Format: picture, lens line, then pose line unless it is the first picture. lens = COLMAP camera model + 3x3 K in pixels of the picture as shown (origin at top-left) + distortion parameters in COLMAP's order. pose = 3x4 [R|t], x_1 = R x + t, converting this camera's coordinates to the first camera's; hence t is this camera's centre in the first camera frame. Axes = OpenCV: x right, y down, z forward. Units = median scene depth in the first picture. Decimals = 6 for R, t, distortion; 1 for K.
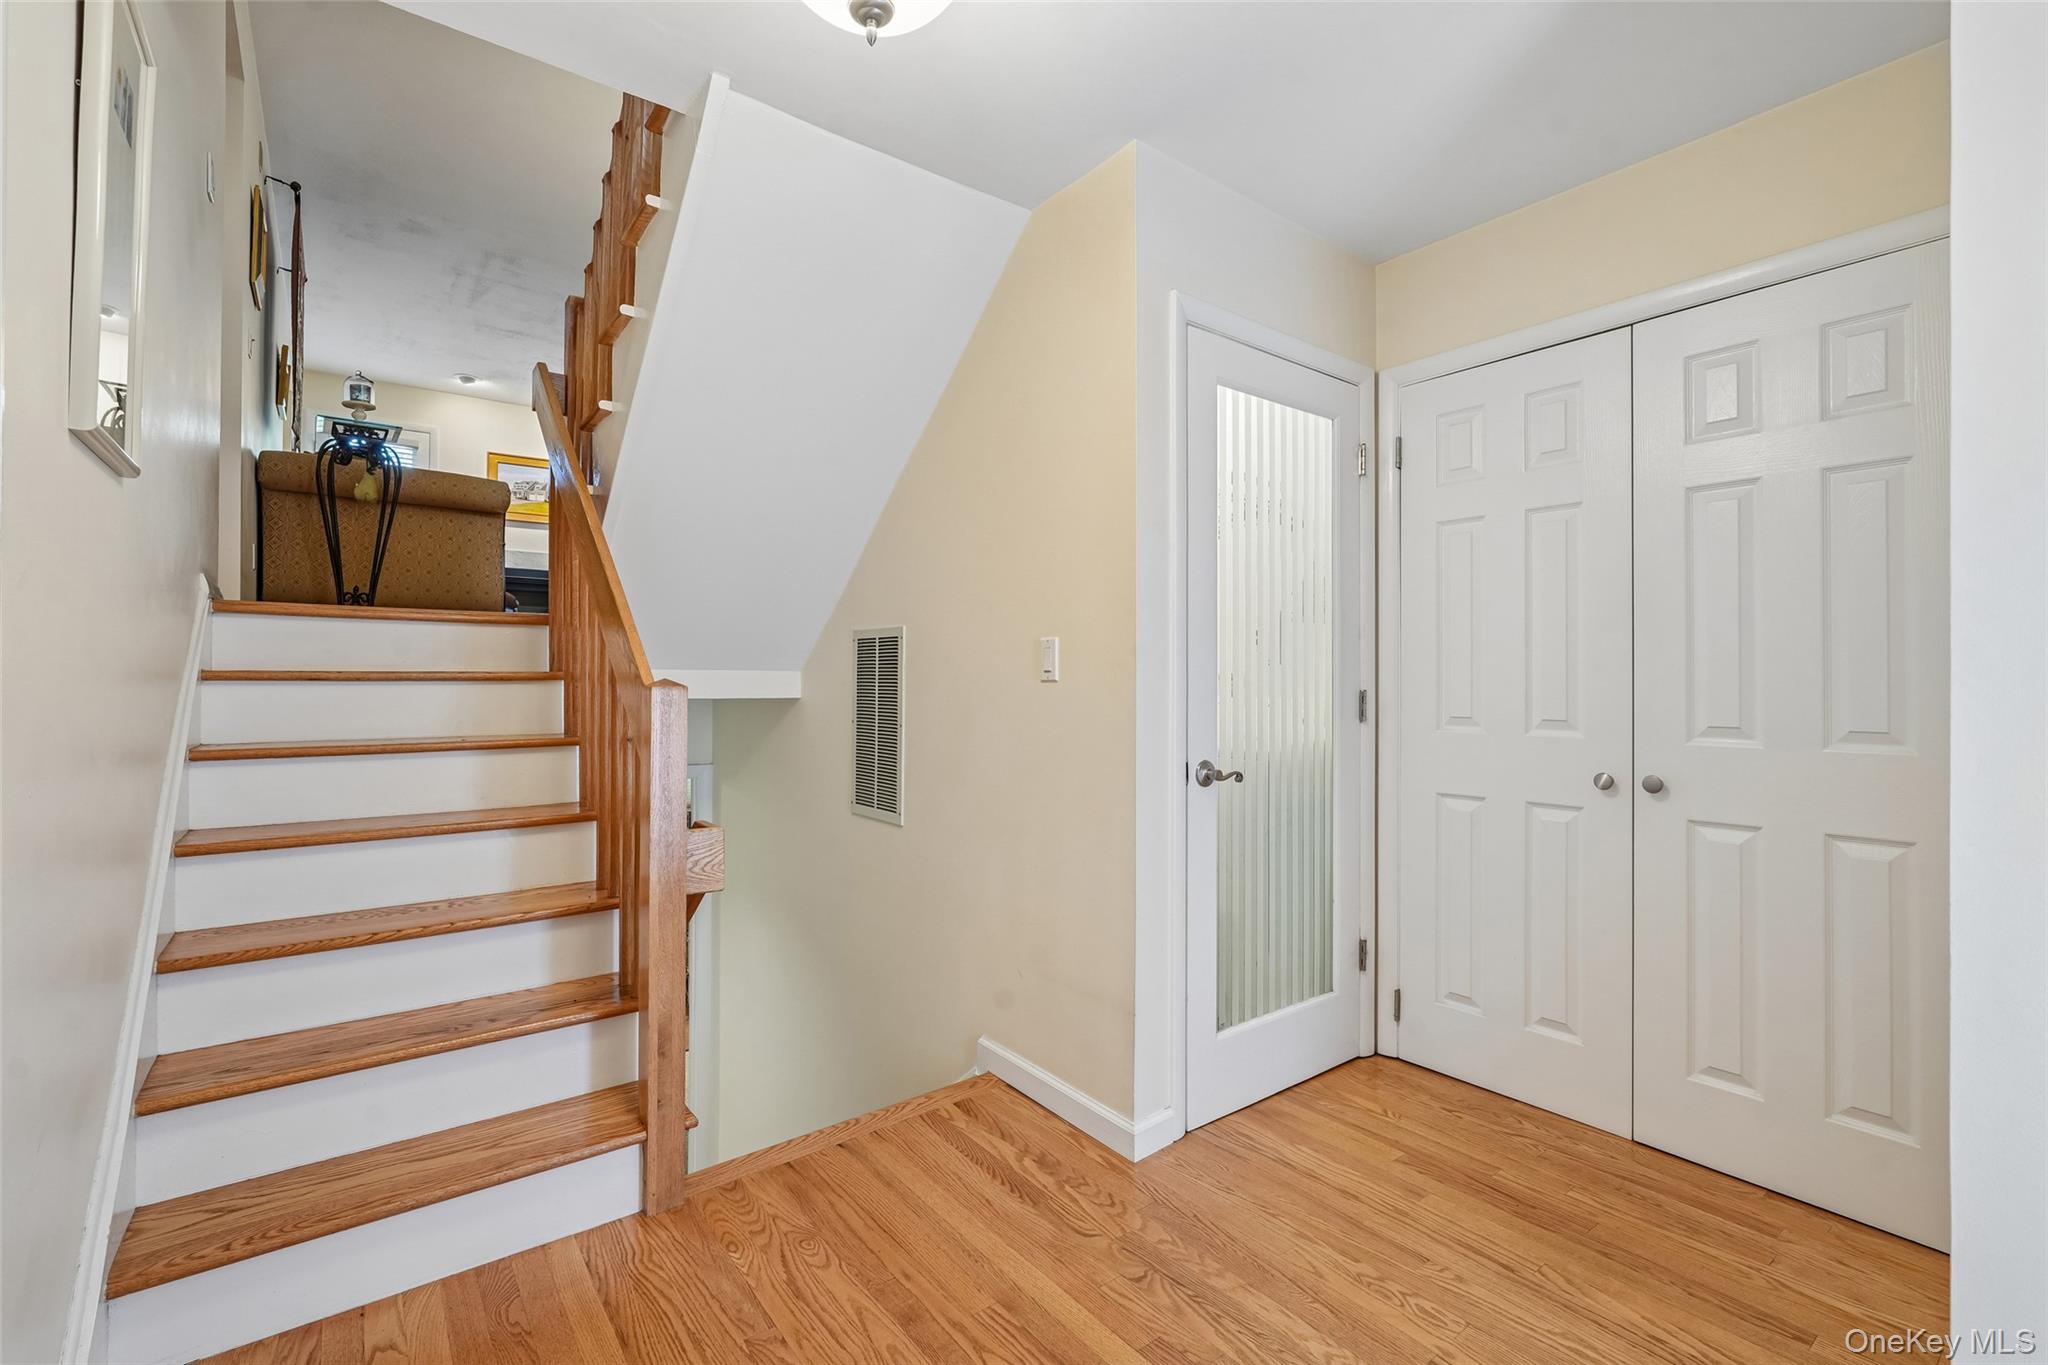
lens RADIAL K [[910.1, 0, 1018.1], [0, 910.1, 671.6], [0, 0, 1]] dist [-0.017857, 0.008231]
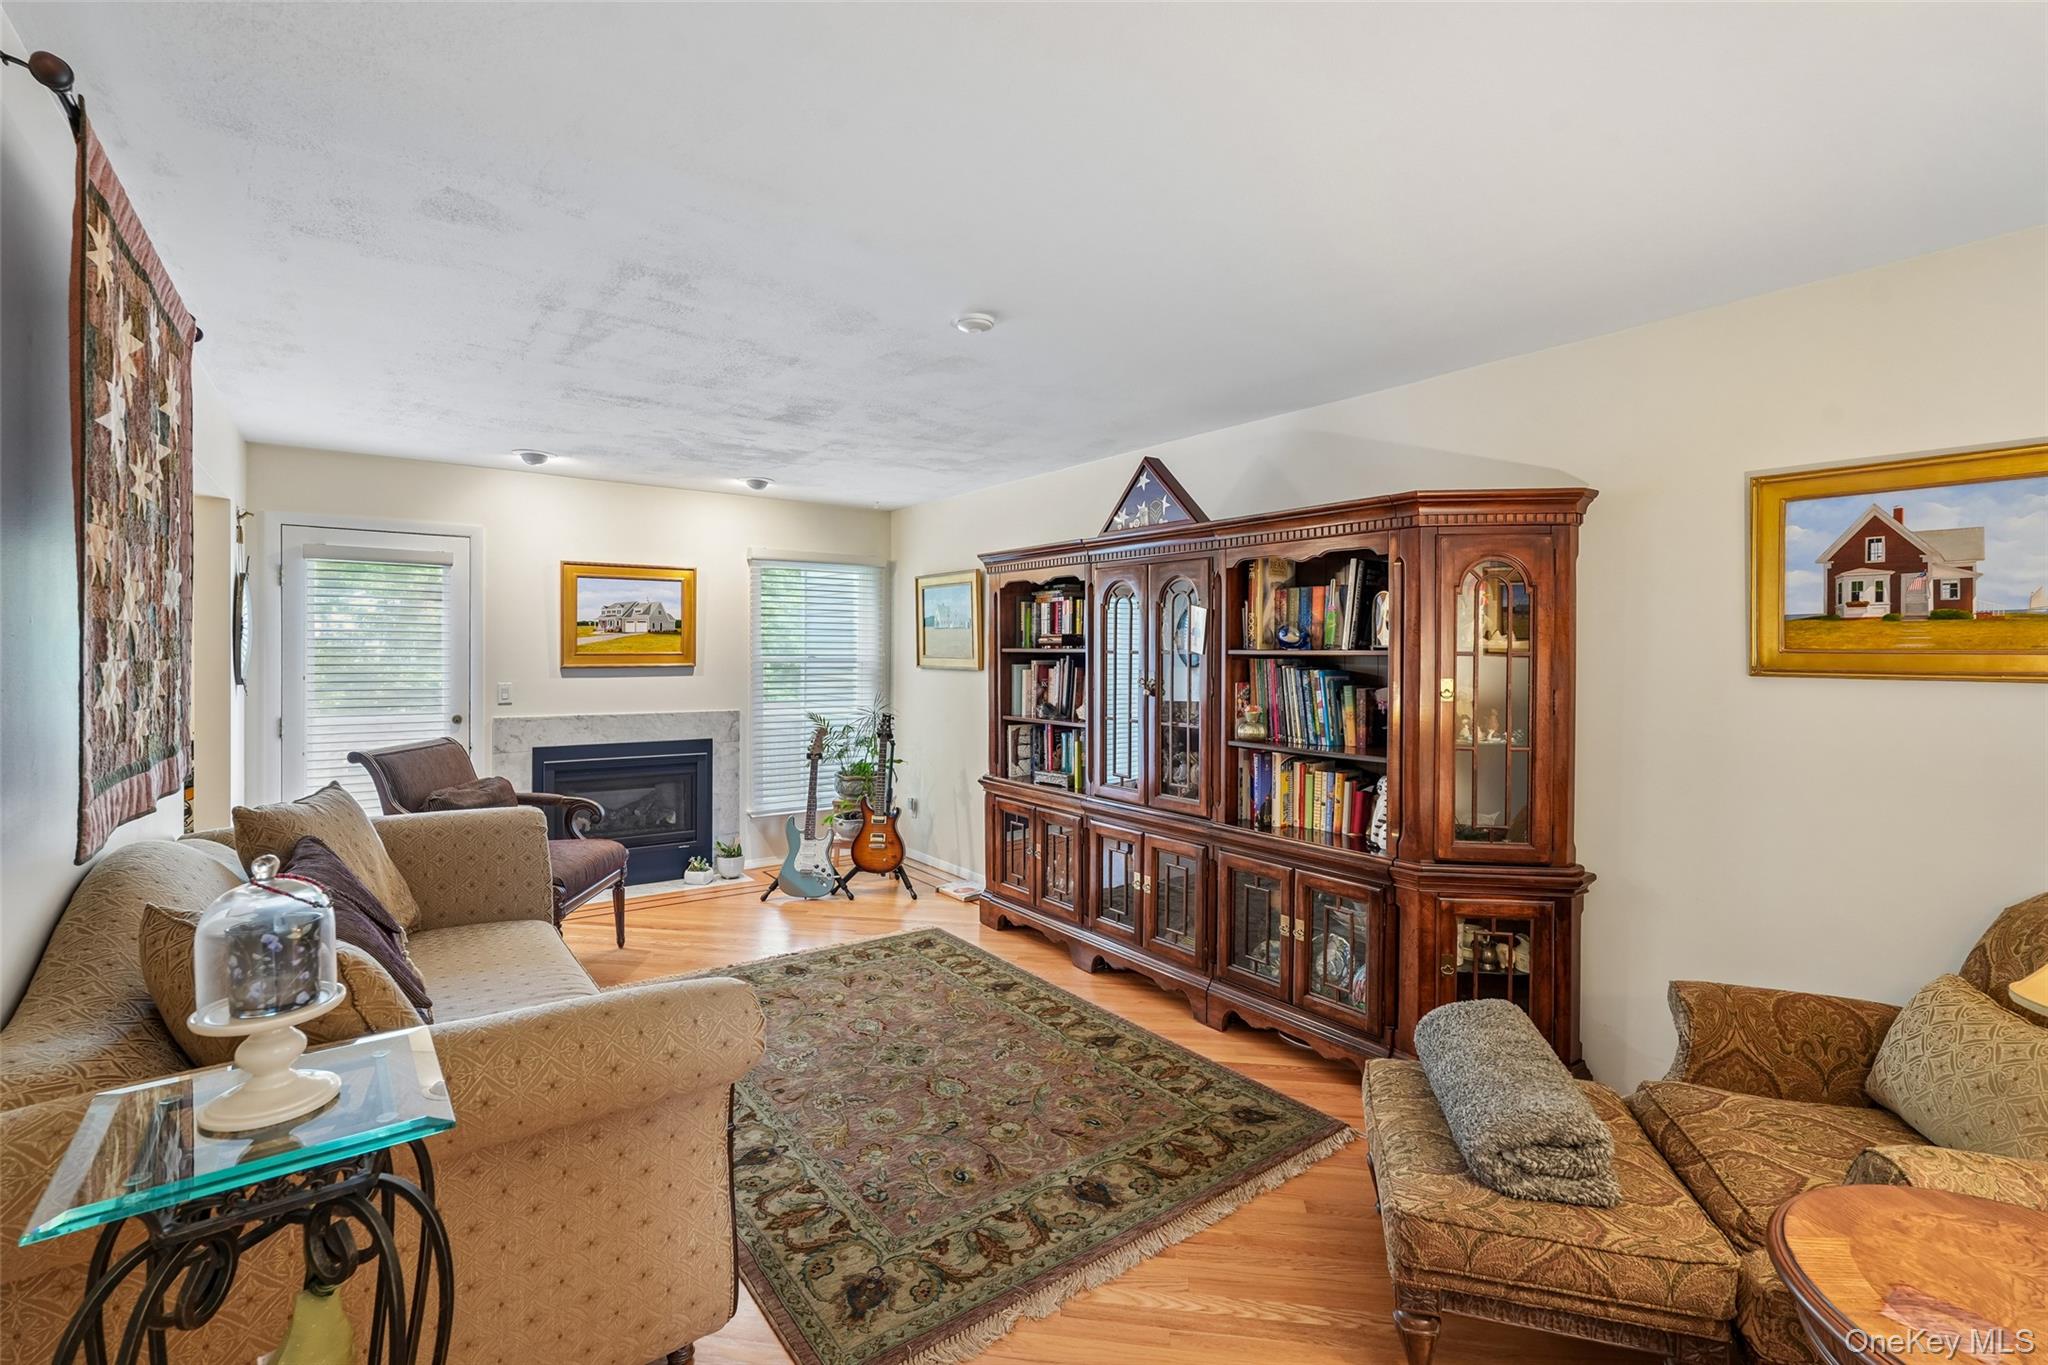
lens RADIAL K [[918.5, 0, 1025.9], [0, 918.5, 657.0], [0, 0, 1]] dist [-0.016437, 0.007978]
pose [[0.999912, 0.003777, -0.012684, -0.369241], [-0.003578, 0.999871, 0.015635, -0.269047], [0.012742, -0.015588, 0.999797, 0.533034]]
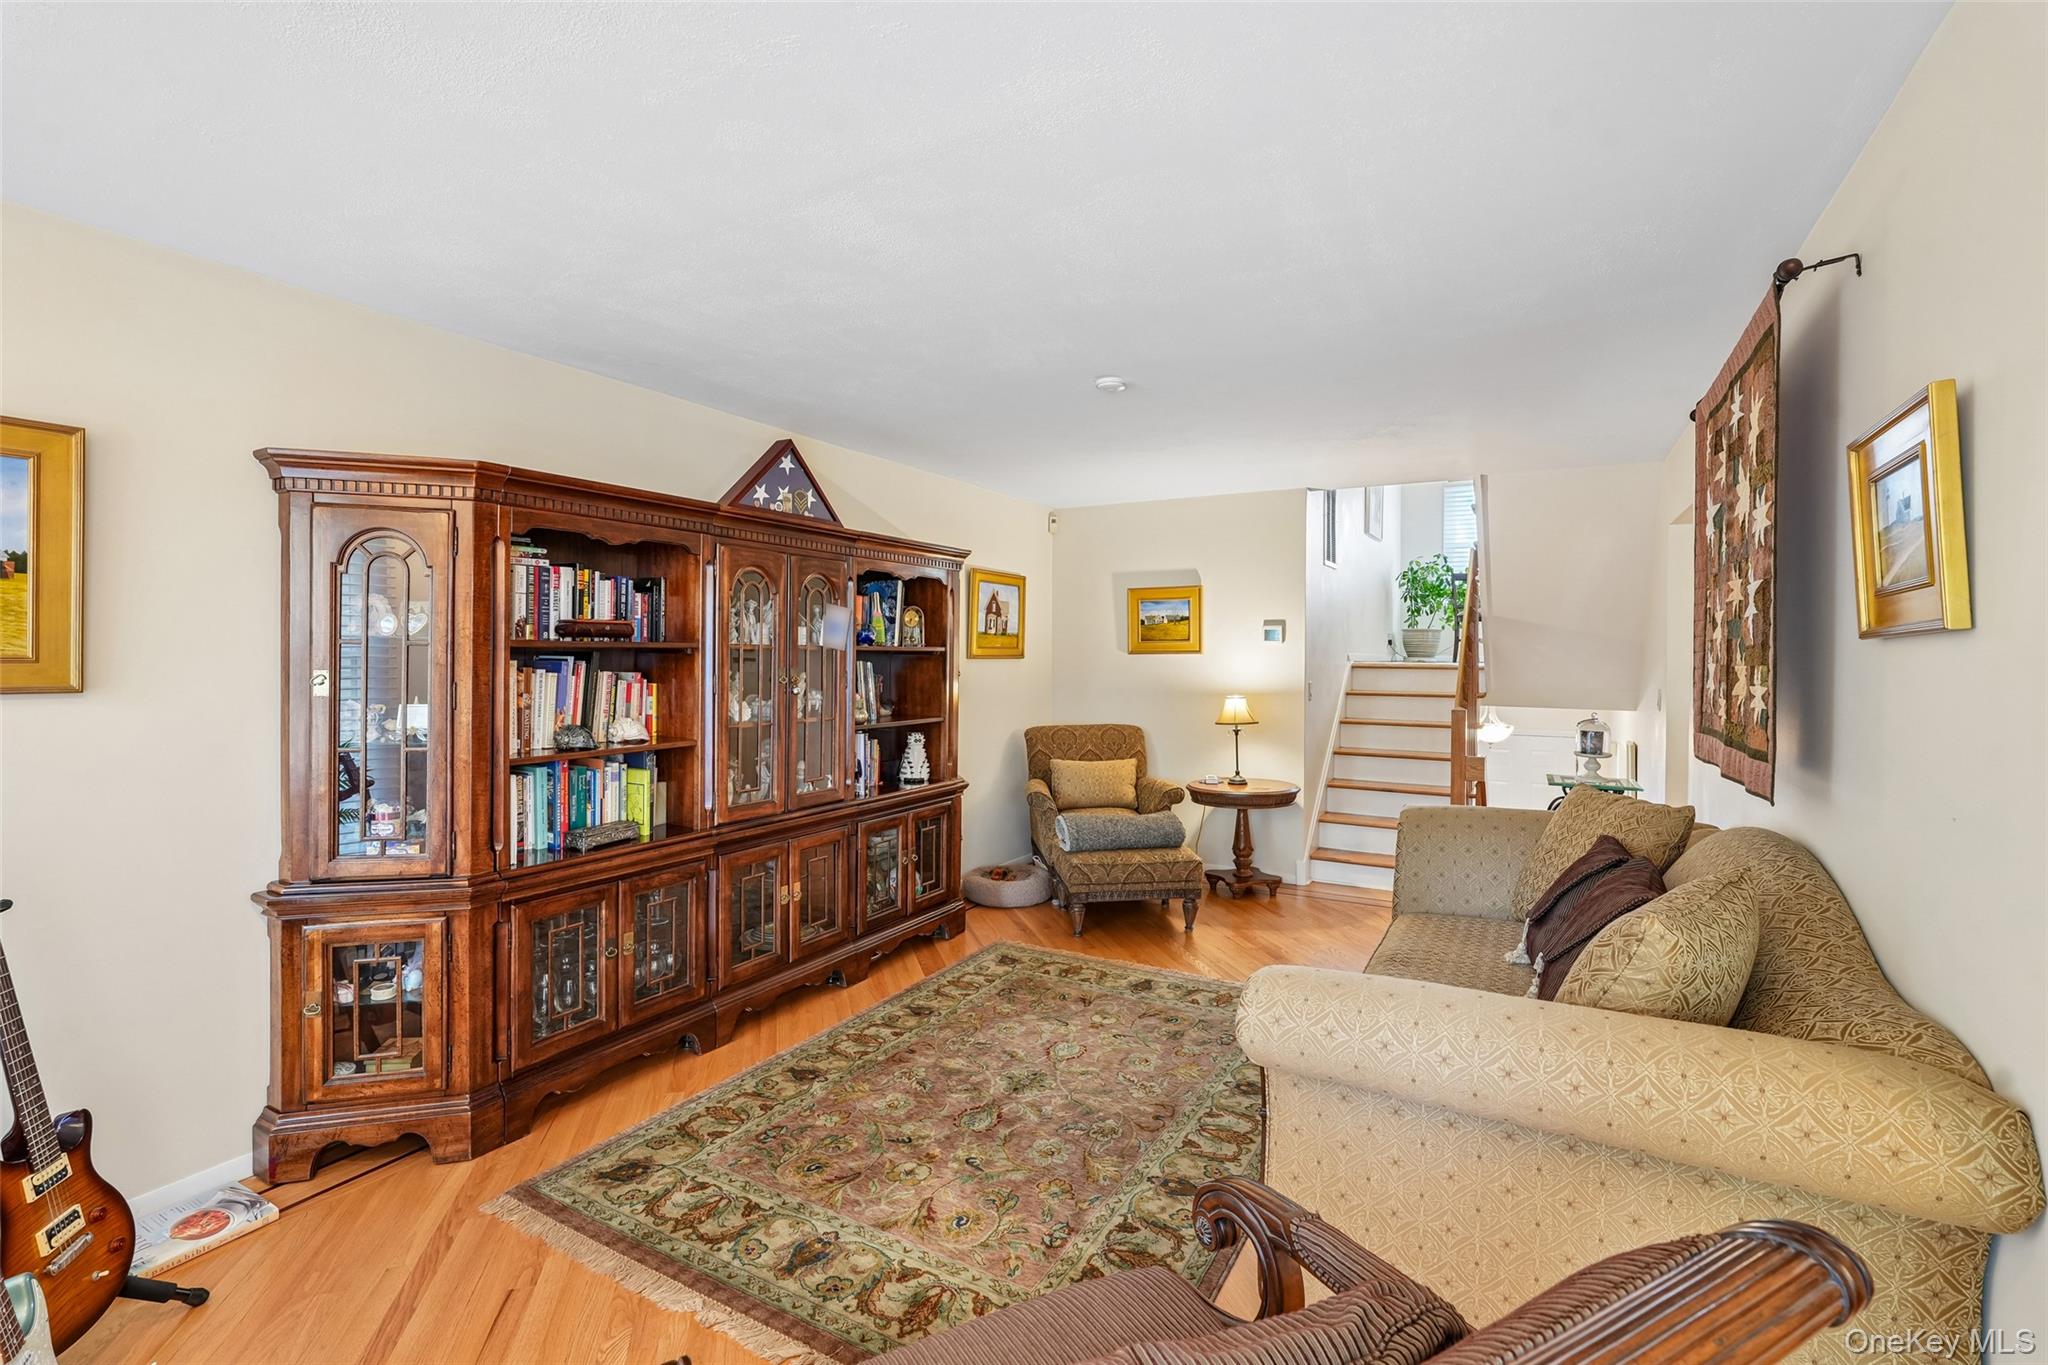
lens RADIAL K [[910.1, 0, 1018.1], [0, 910.1, 671.6], [0, 0, 1]] dist [-0.017857, 0.008231]
pose [[-0.387047, -0.025817, 0.921698, -0.906670], [-0.015871, 0.999646, 0.021336, -0.262652], [-0.921923, -0.006370, -0.387320, 1.276860]]
